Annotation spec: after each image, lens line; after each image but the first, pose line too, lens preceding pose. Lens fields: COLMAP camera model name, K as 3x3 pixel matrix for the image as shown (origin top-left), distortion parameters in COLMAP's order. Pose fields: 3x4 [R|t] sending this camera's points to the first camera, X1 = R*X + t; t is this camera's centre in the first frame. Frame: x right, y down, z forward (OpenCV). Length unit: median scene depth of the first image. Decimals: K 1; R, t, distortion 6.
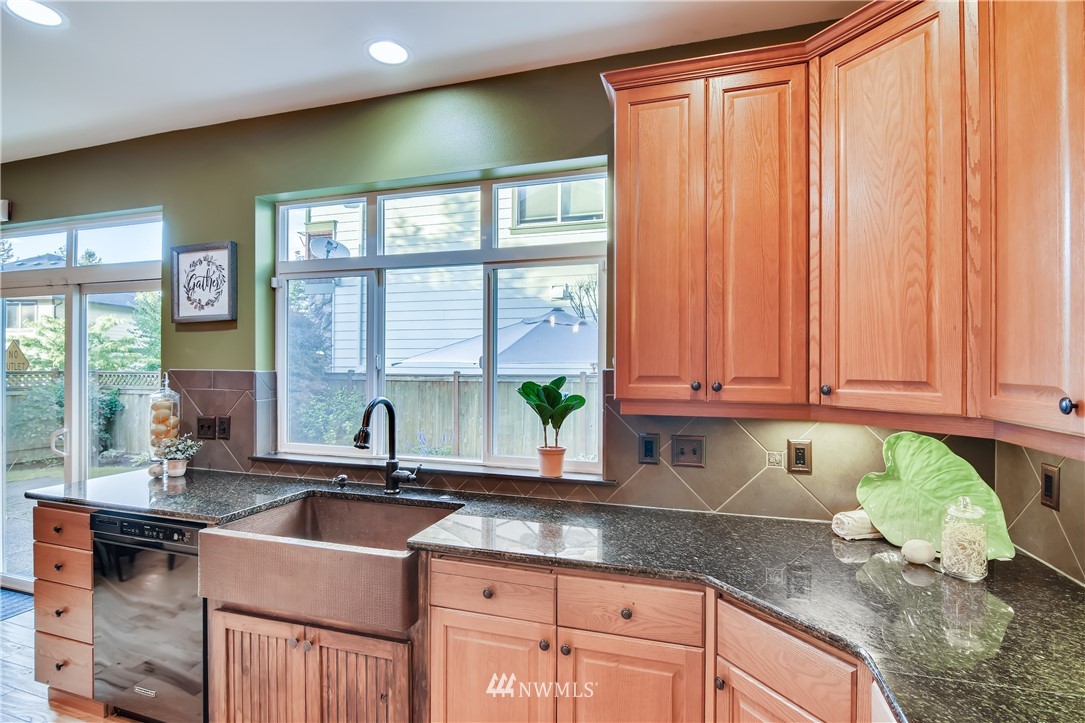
lens RADIAL K [[525.3, 0, 545.2], [0, 525.3, 364.2], [0, 0, 1]] dist [-0.002390, -0.007808]
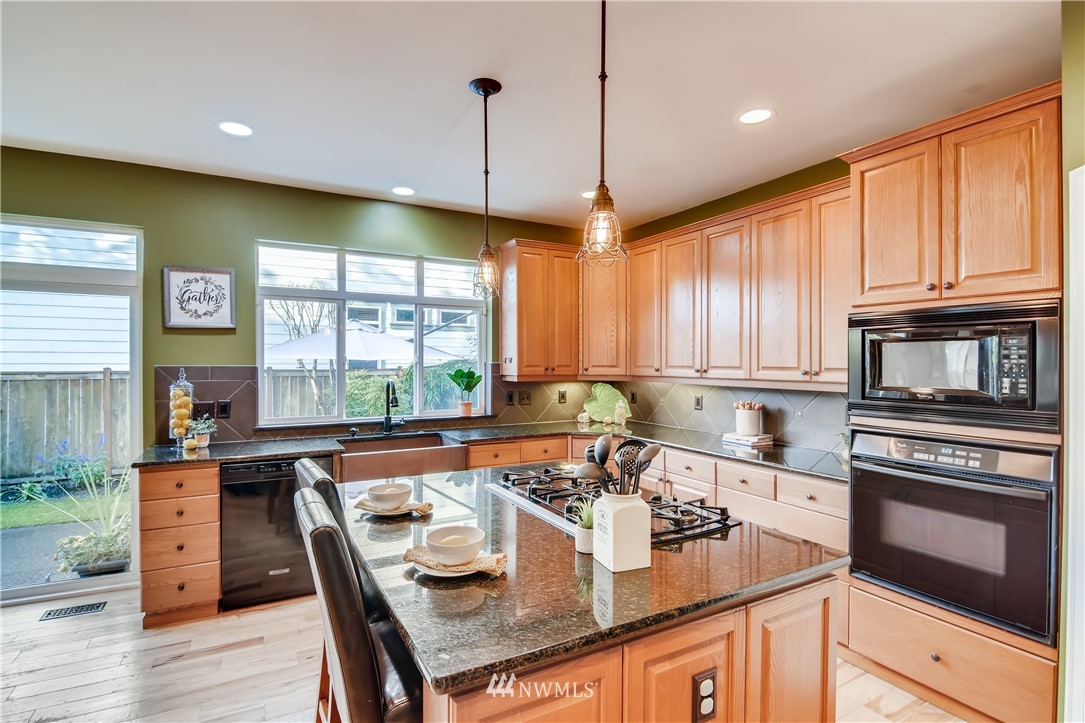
lens RADIAL K [[525.3, 0, 538.3], [0, 525.3, 365.0], [0, 0, 1]] dist [-0.002390, -0.007808]
pose [[0.688421, -0.010019, 0.725242, -1.100509], [0.000666, 0.999913, 0.013181, -0.007925], [-0.725311, -0.008591, 0.688368, -0.512256]]
